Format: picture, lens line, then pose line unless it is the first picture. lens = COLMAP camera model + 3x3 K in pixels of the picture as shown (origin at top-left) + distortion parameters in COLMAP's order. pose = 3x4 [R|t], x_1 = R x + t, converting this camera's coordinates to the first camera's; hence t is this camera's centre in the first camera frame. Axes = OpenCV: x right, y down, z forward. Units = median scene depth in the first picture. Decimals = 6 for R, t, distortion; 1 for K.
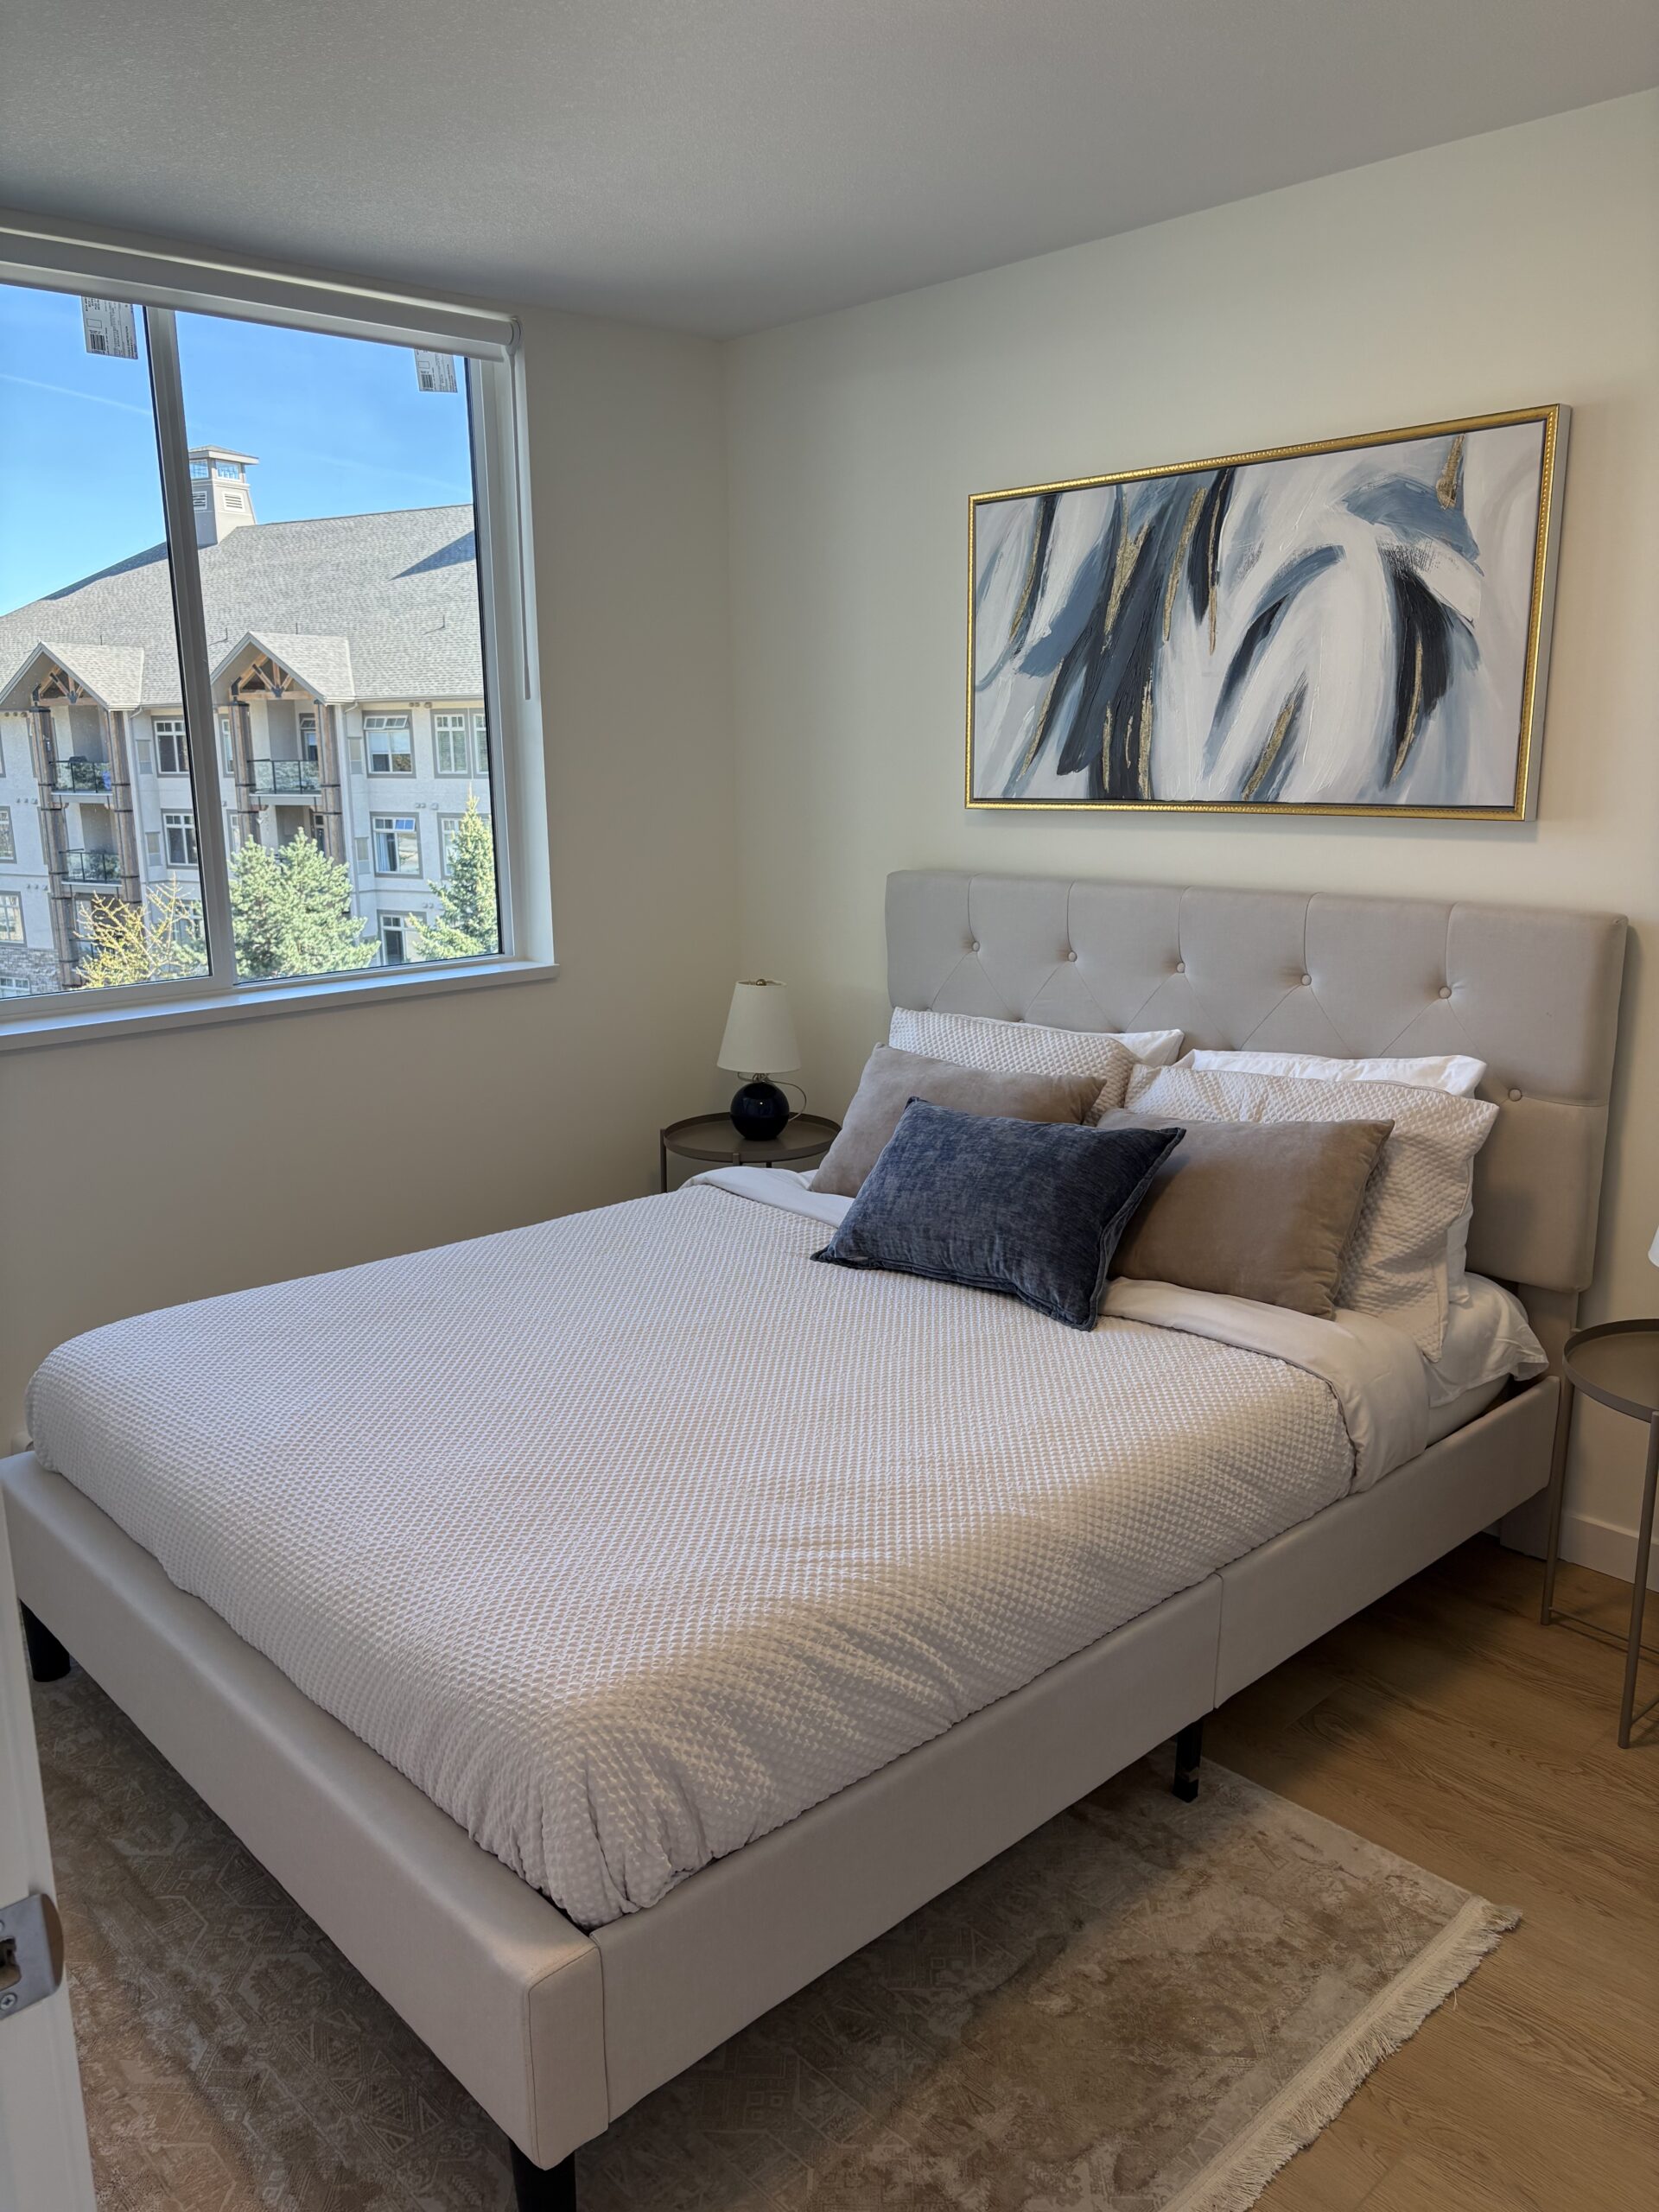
lens RADIAL K [[1669.7, 0, 822.2], [0, 1669.7, 1106.2], [0, 0, 1]] dist [0.019952, -0.025917]
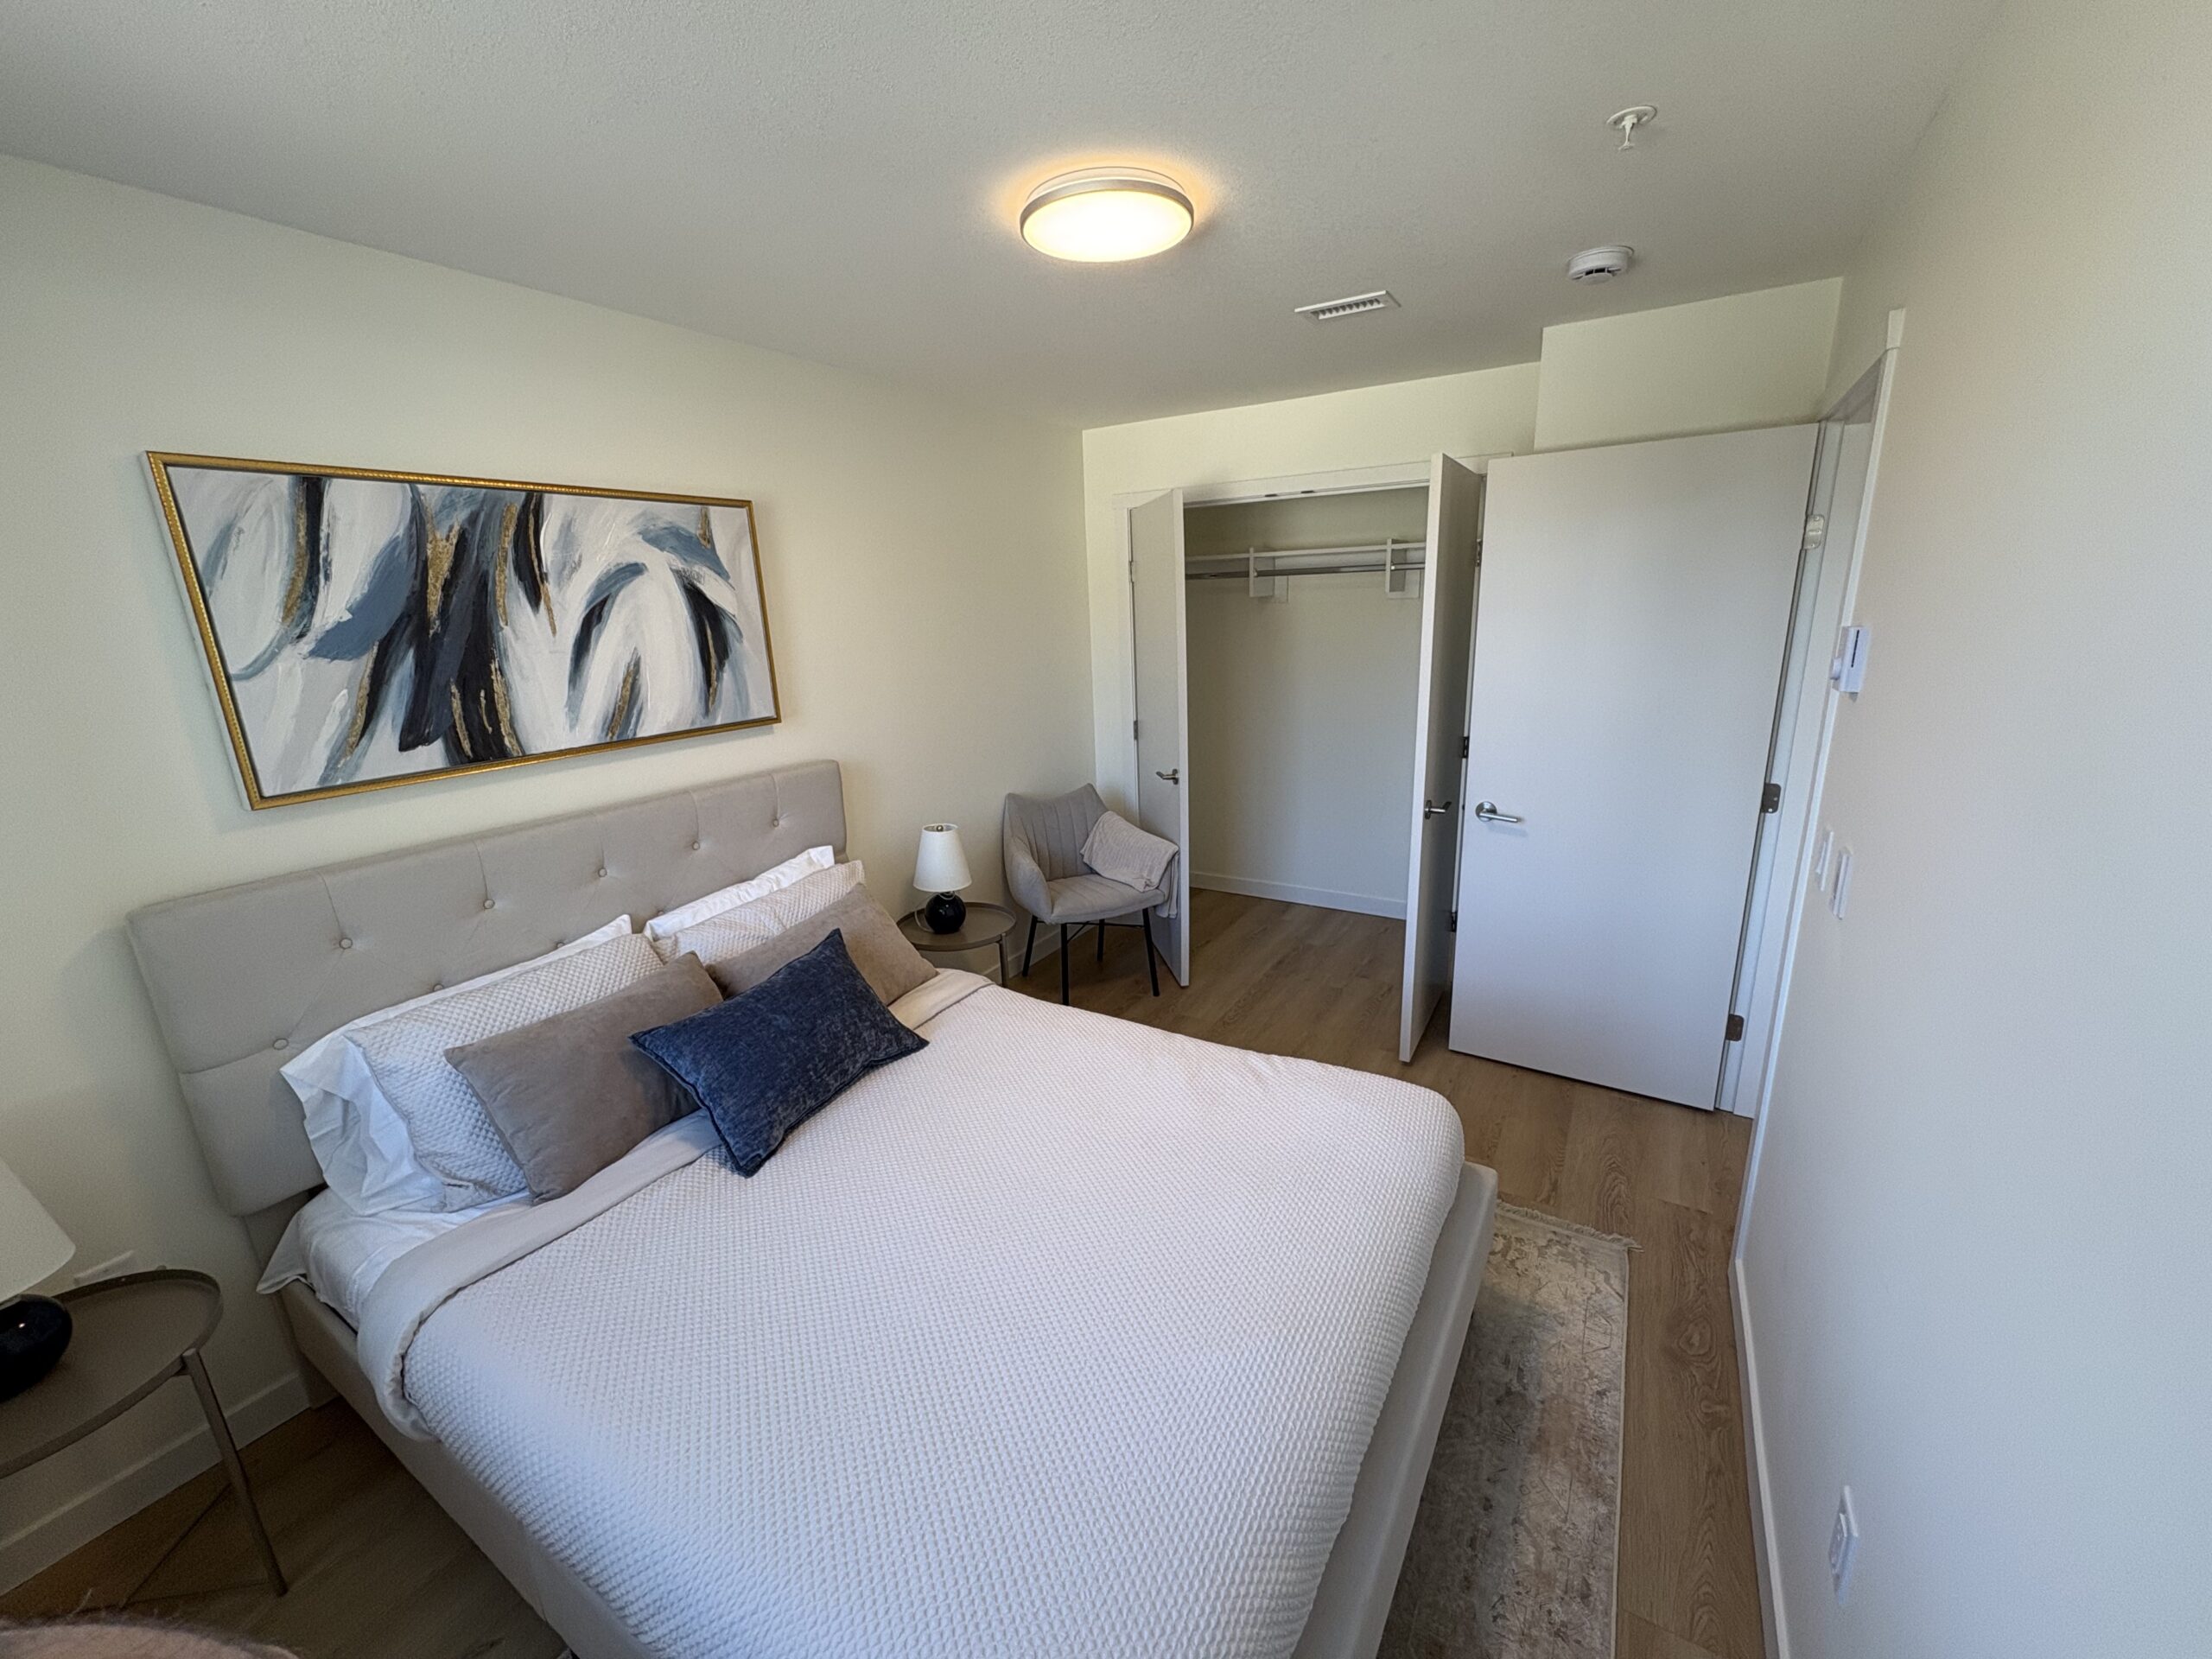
lens RADIAL K [[882.3, 0, 1098.0], [0, 882.3, 827.0], [0, 0, 1]] dist [-0.001075, -0.000183]
pose [[-0.254470, -0.218051, 0.942178, -0.552508], [0.251163, 0.925917, 0.282124, -0.224302], [-0.933896, 0.308432, -0.180851, 0.790924]]
